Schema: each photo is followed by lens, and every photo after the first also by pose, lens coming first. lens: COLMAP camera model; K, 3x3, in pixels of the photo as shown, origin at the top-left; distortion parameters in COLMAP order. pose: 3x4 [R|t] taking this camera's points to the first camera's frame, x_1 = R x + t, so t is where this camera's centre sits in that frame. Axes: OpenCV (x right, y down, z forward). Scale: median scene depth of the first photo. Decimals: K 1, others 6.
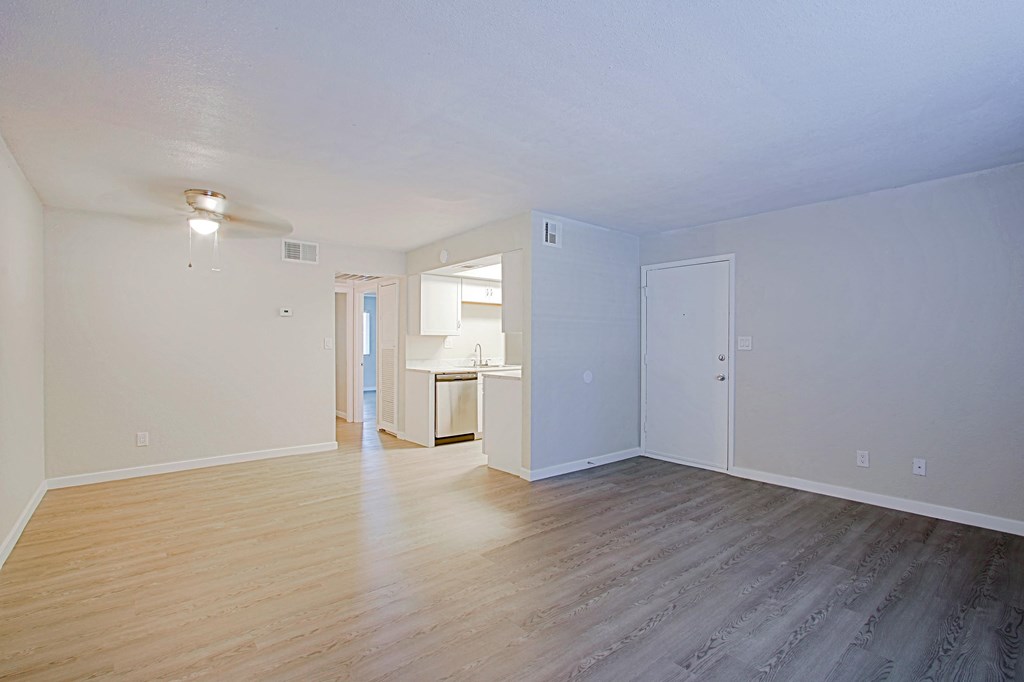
lens RADIAL K [[474.0, 0, 507.0], [0, 474.0, 340.5], [0, 0, 1]] dist [-0.022576, 0.002261]
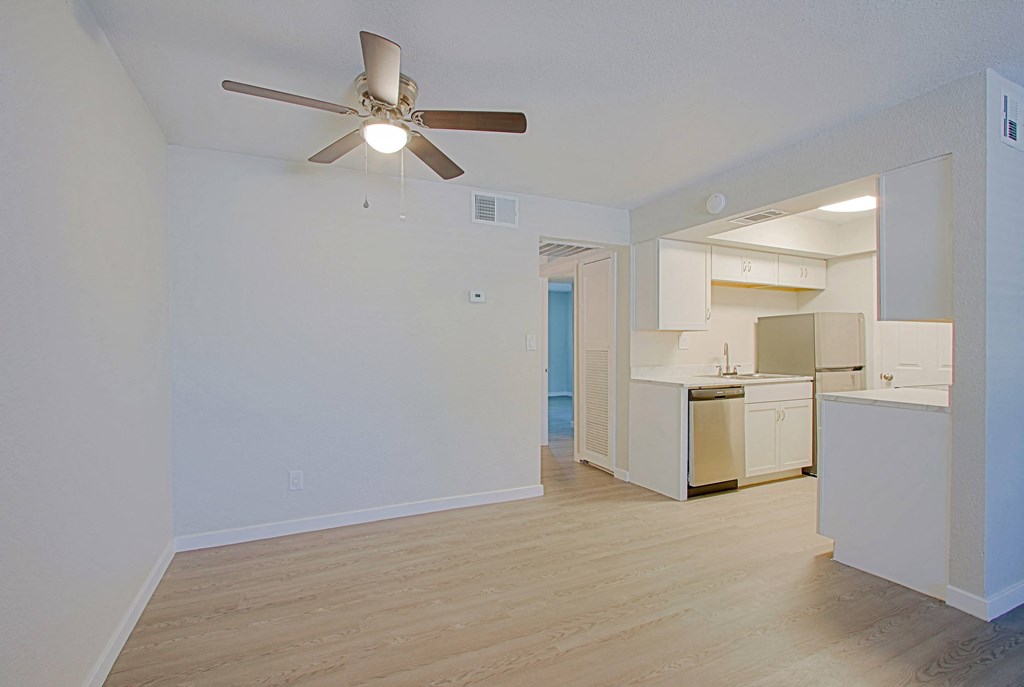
lens RADIAL K [[474.0, 0, 509.7], [0, 474.0, 343.7], [0, 0, 1]] dist [-0.022576, 0.002261]
pose [[0.970722, -0.002681, -0.240193, -0.234239], [0.004152, 0.999976, 0.005618, 0.003845], [0.240172, -0.006451, 0.970709, 0.308731]]
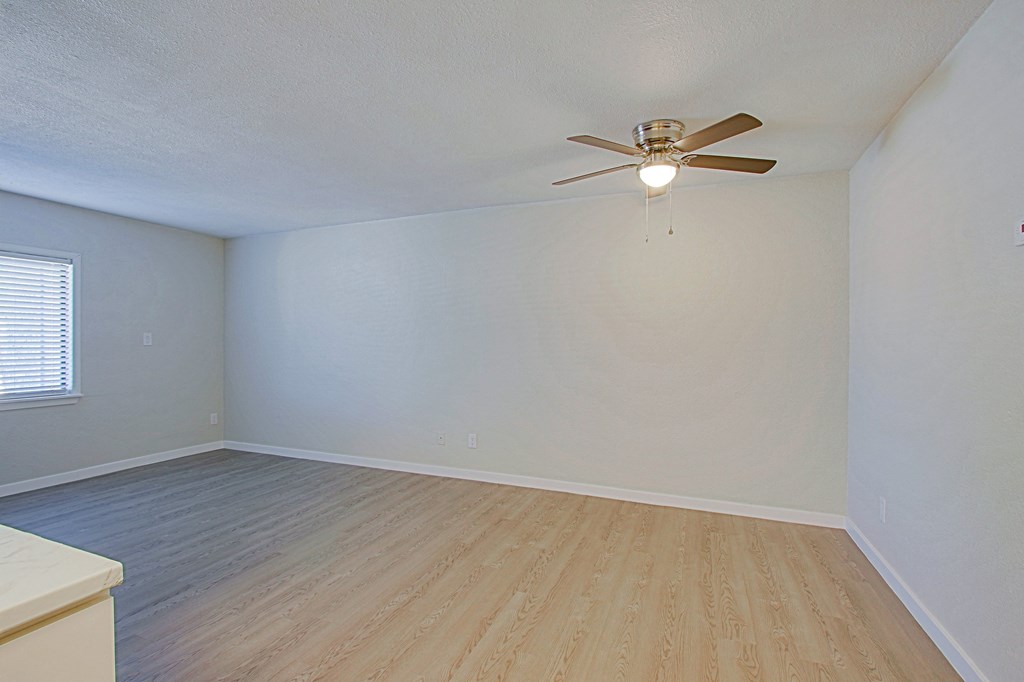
lens RADIAL K [[474.0, 0, 508.9], [0, 474.0, 341.9], [0, 0, 1]] dist [-0.022576, 0.002261]
pose [[-0.875023, -0.005354, -0.484051, -0.070795], [-0.003510, 0.999983, -0.004717, 0.005241], [0.484068, -0.002428, -0.875027, 0.998142]]
